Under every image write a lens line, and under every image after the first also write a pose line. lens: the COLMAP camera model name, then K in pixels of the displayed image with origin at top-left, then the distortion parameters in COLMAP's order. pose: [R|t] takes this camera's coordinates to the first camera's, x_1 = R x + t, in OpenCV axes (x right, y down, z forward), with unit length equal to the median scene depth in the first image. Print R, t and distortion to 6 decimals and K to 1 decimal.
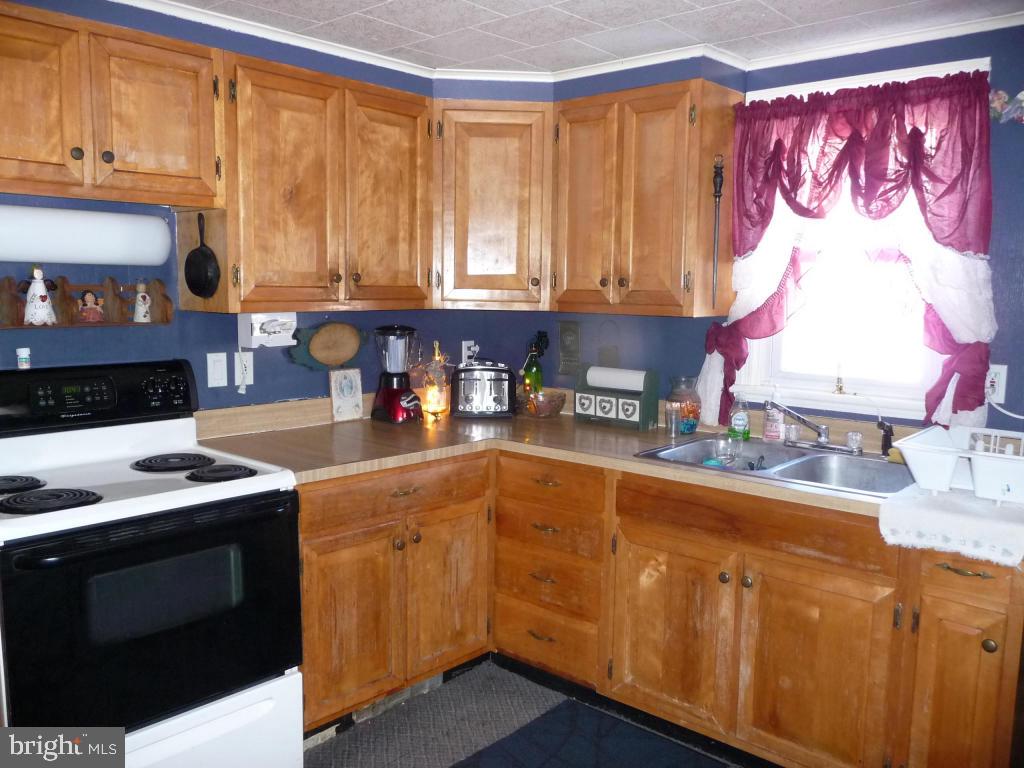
lens RADIAL K [[848.5, 0, 512.0], [0, 848.5, 384.0], [0, 0, 1]] dist [-0.052917, 0.040610]
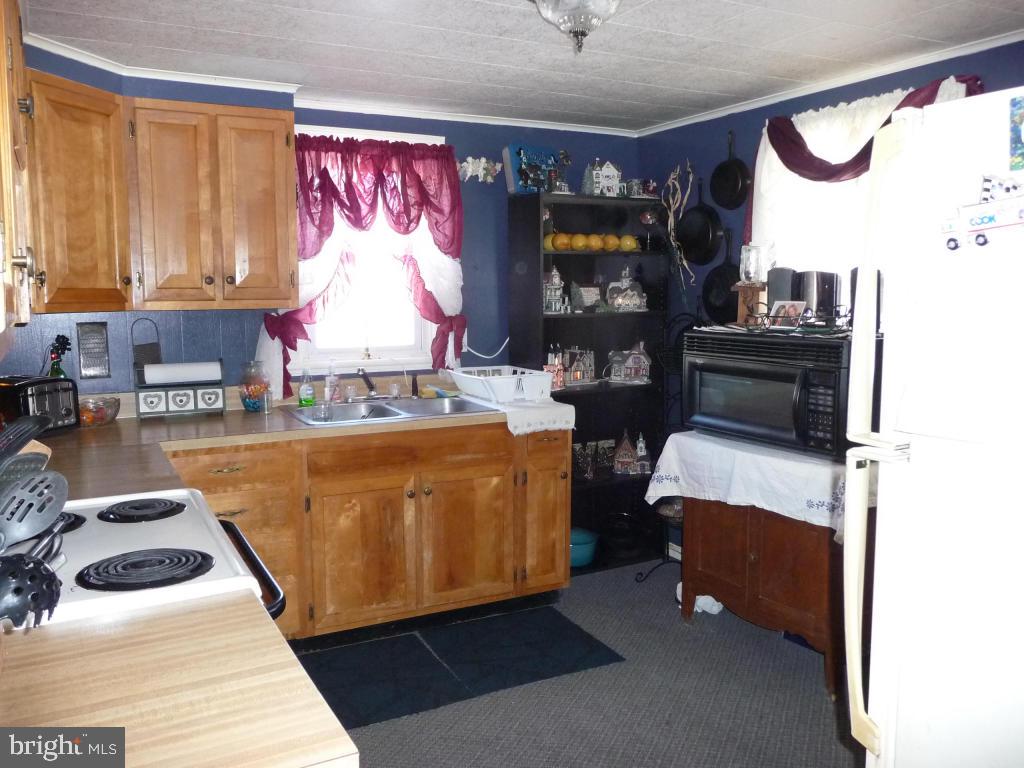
lens RADIAL K [[848.5, 0, 512.0], [0, 848.5, 384.0], [0, 0, 1]] dist [-0.052917, 0.040610]
pose [[0.342078, -0.122636, 0.931634, -0.862689], [0.113778, 0.989558, 0.088484, -0.046515], [-0.932758, 0.075731, 0.352460, 0.313483]]
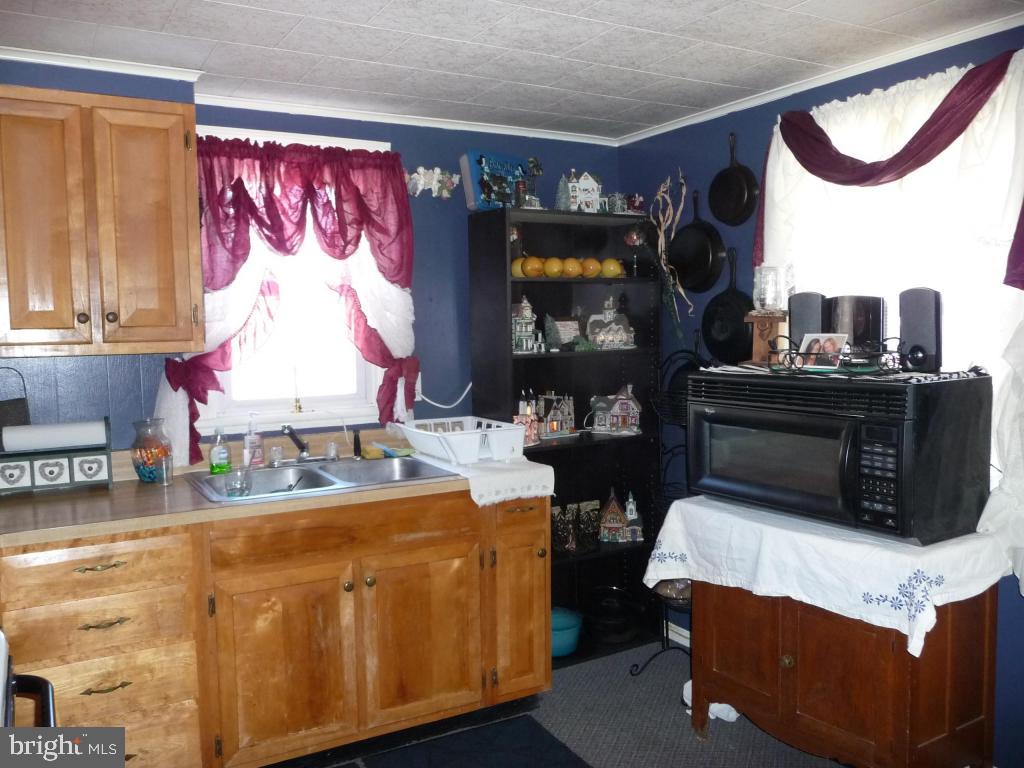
lens RADIAL K [[848.5, 0, 512.0], [0, 848.5, 384.0], [0, 0, 1]] dist [-0.052917, 0.040610]
pose [[0.304765, -0.087418, 0.948407, -0.617237], [0.128488, 0.990450, 0.050005, -0.048457], [-0.943721, 0.106619, 0.313086, 0.396225]]
